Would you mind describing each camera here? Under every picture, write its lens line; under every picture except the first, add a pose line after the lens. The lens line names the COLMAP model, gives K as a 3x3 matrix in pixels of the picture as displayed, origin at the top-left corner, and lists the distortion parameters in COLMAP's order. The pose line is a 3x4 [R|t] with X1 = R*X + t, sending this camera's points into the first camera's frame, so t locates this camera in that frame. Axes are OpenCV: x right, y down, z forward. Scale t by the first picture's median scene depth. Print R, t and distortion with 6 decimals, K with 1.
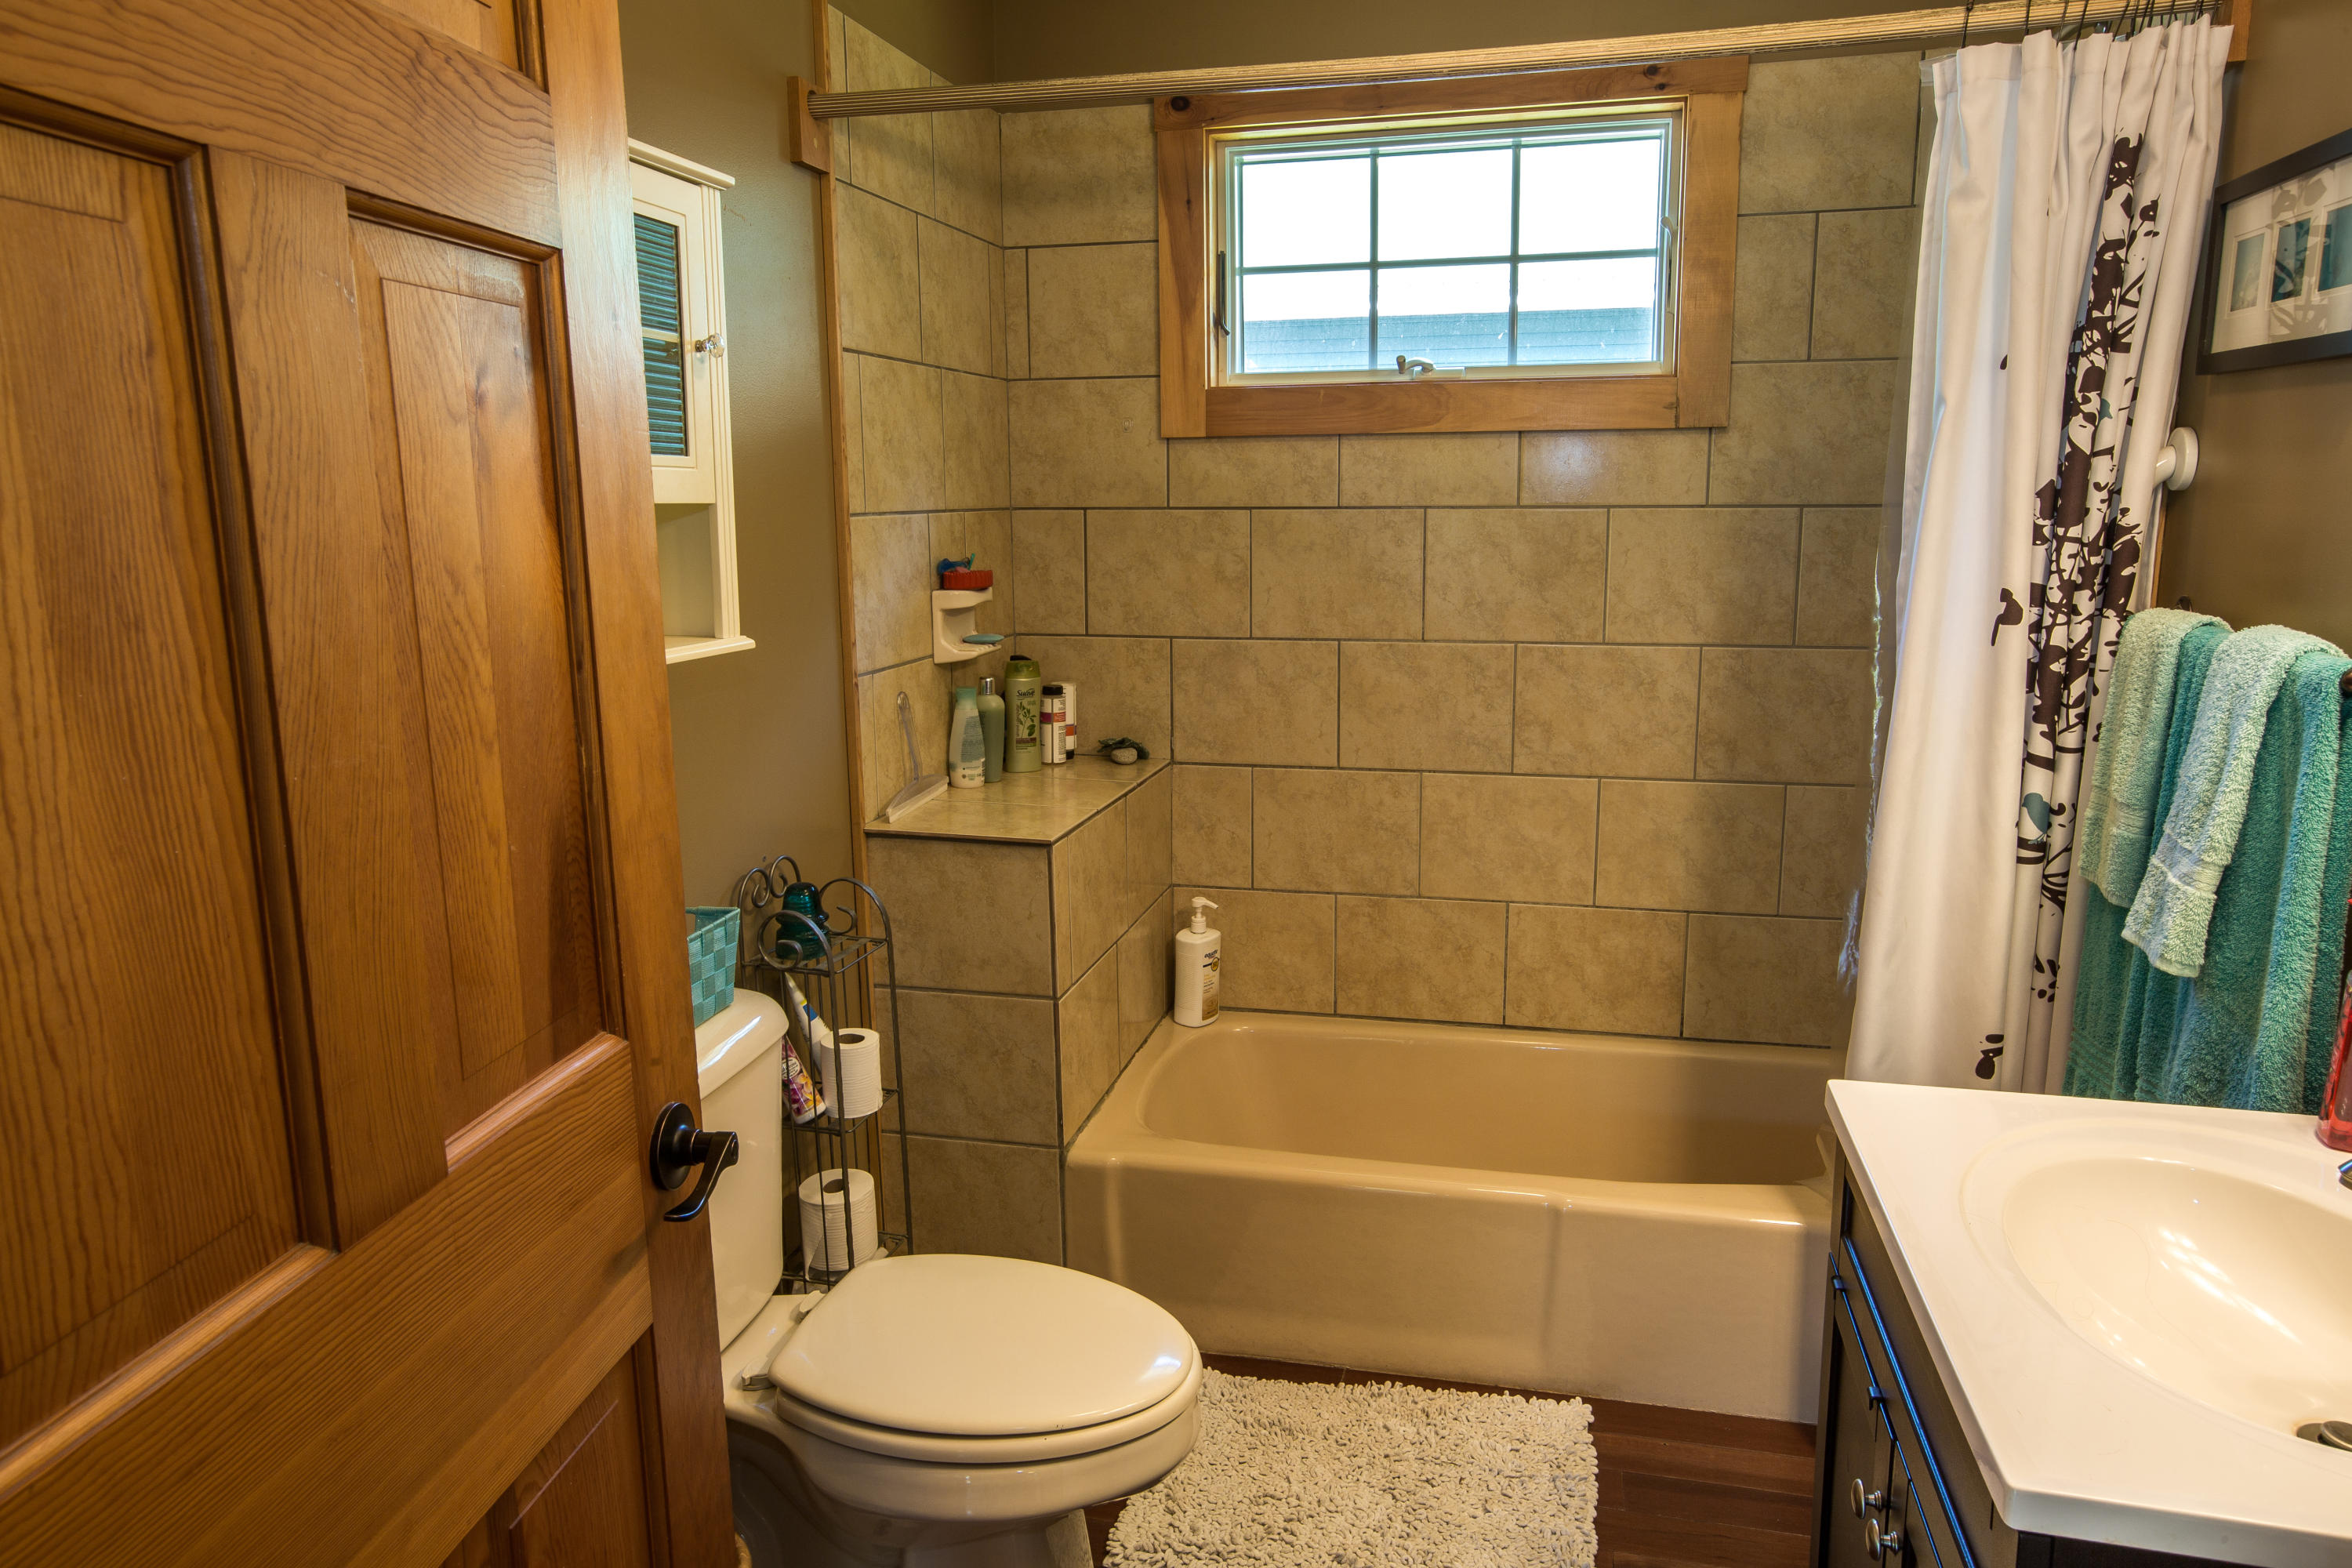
lens RADIAL K [[1557.6, 0, 1180.1], [0, 1557.6, 770.9], [0, 0, 1]] dist [-0.040914, 0.087473]
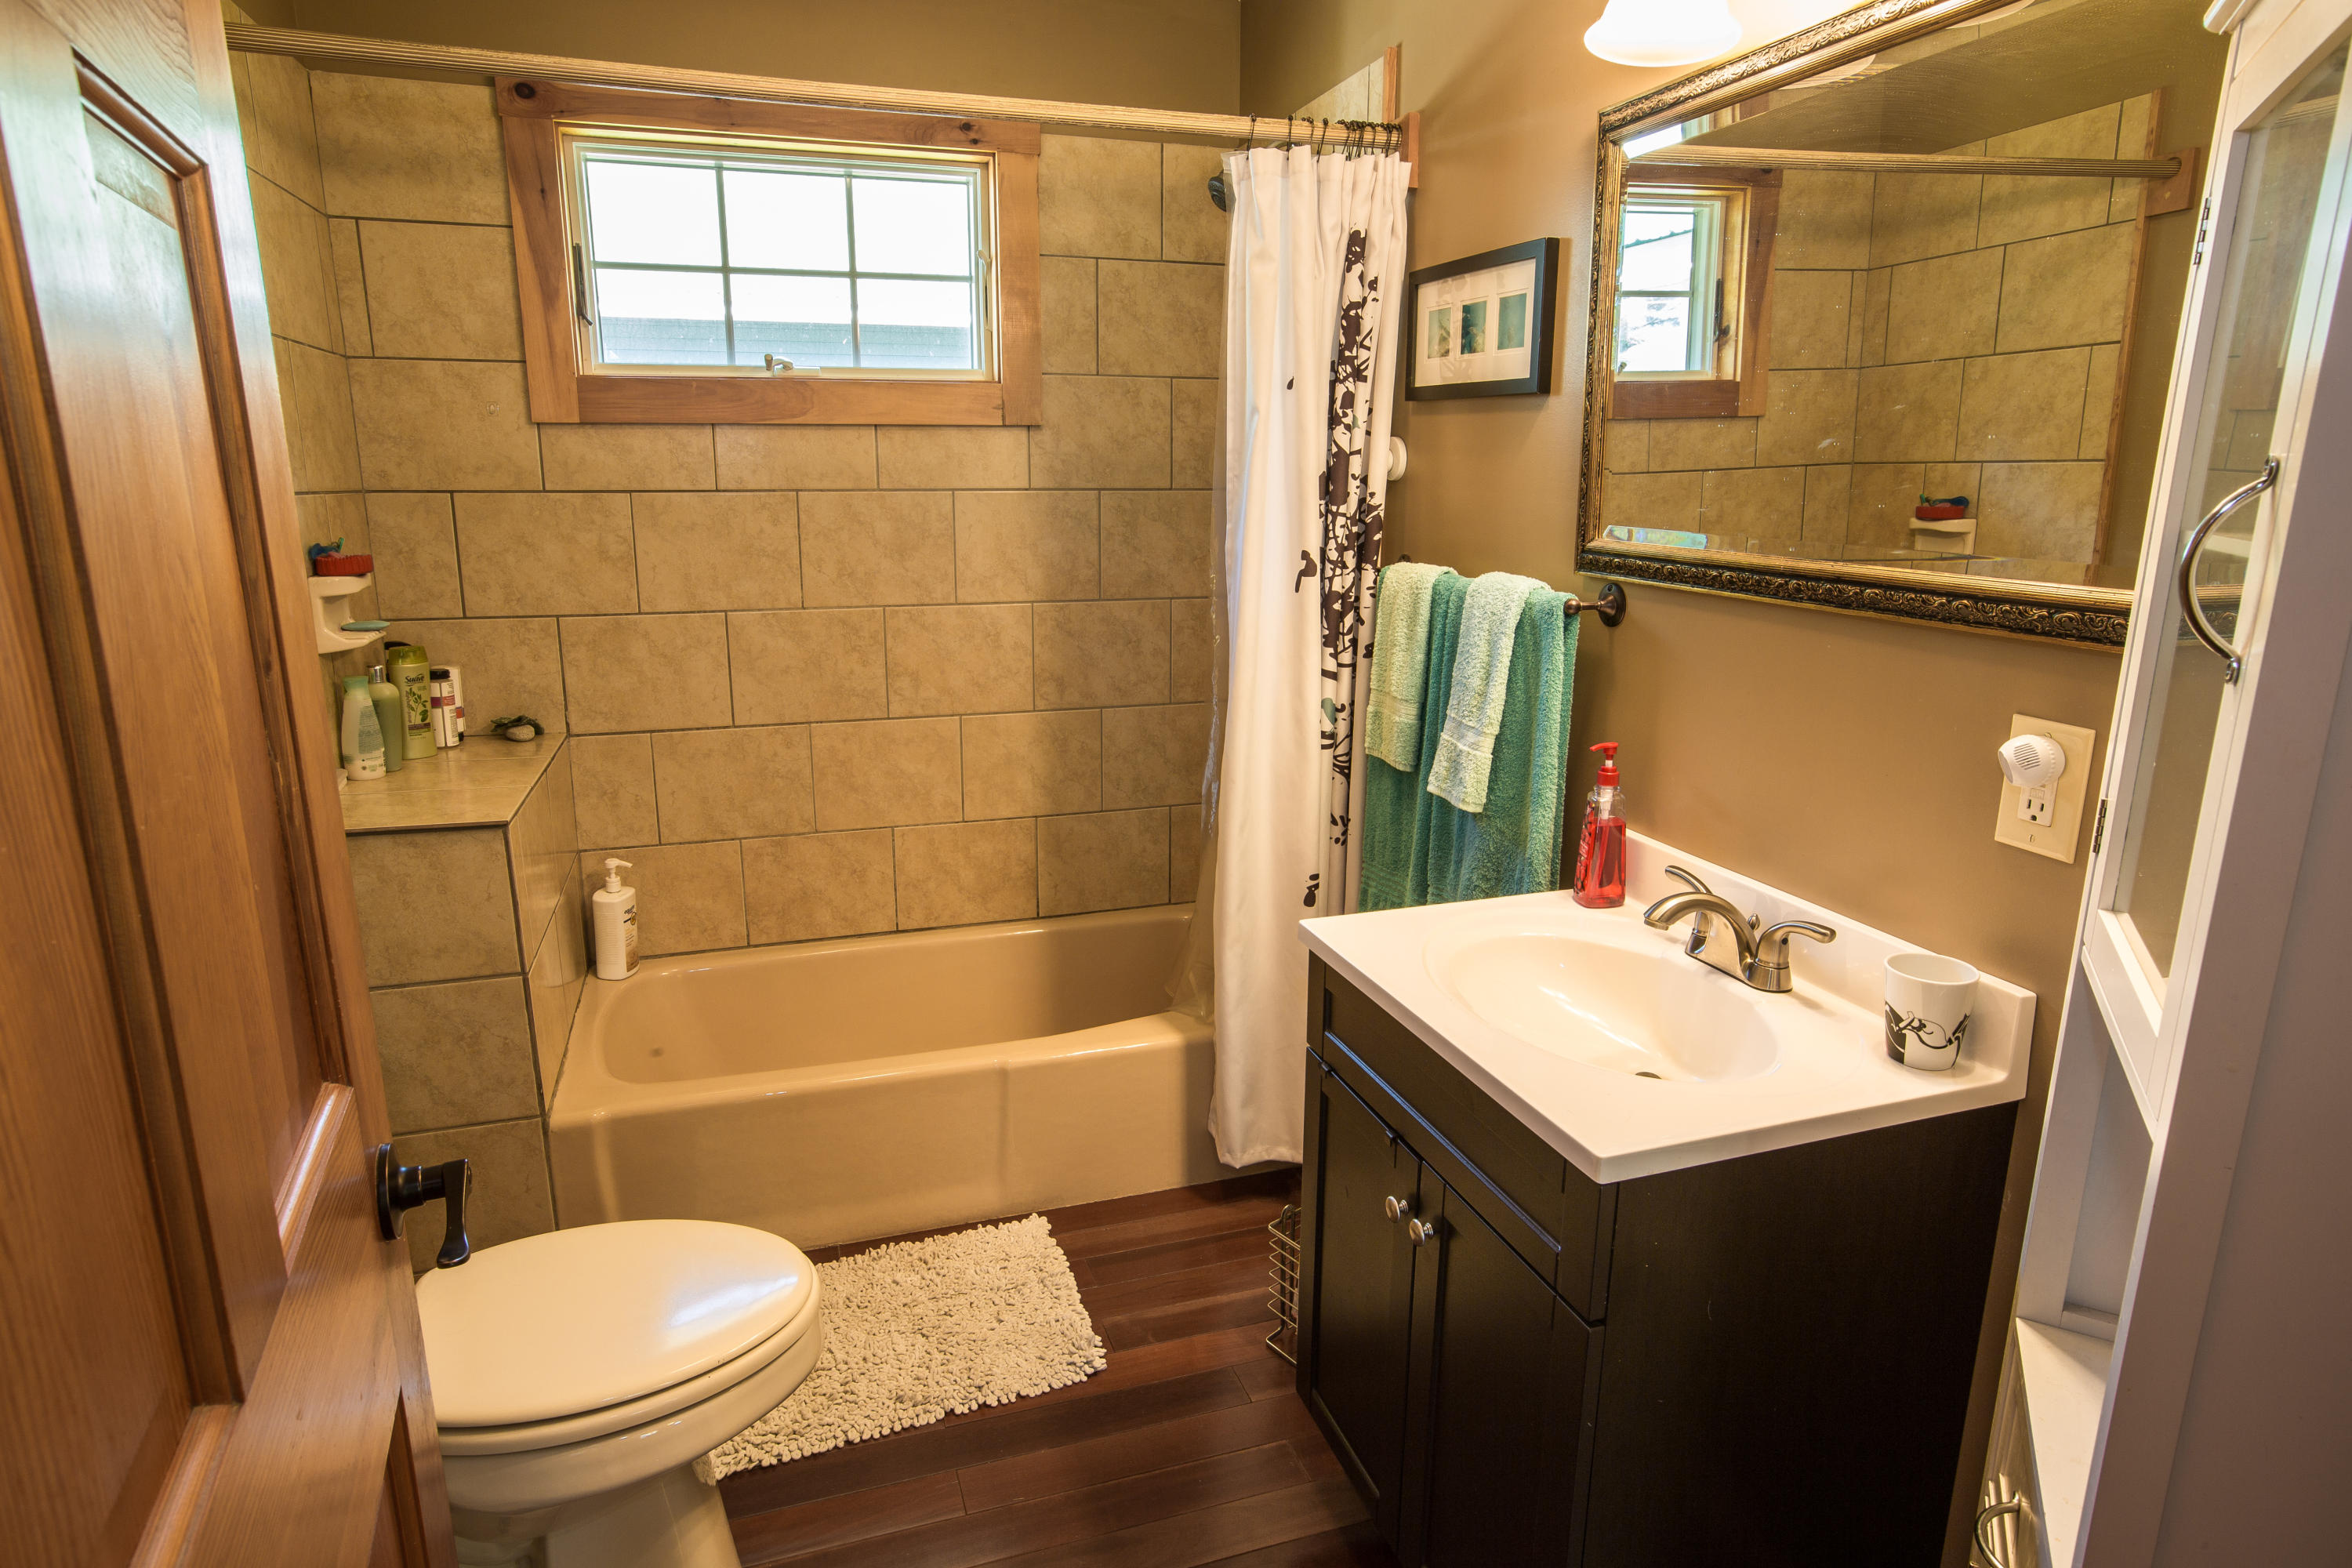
lens RADIAL K [[1305.9, 0, 1170.8], [0, 1305.9, 770.1], [0, 0, 1]] dist [-0.053358, 0.056243]
pose [[0.853576, -0.103941, 0.510494, -0.120140], [0.082304, 0.994494, 0.064870, -0.006084], [-0.514426, -0.013355, 0.857431, 0.048111]]
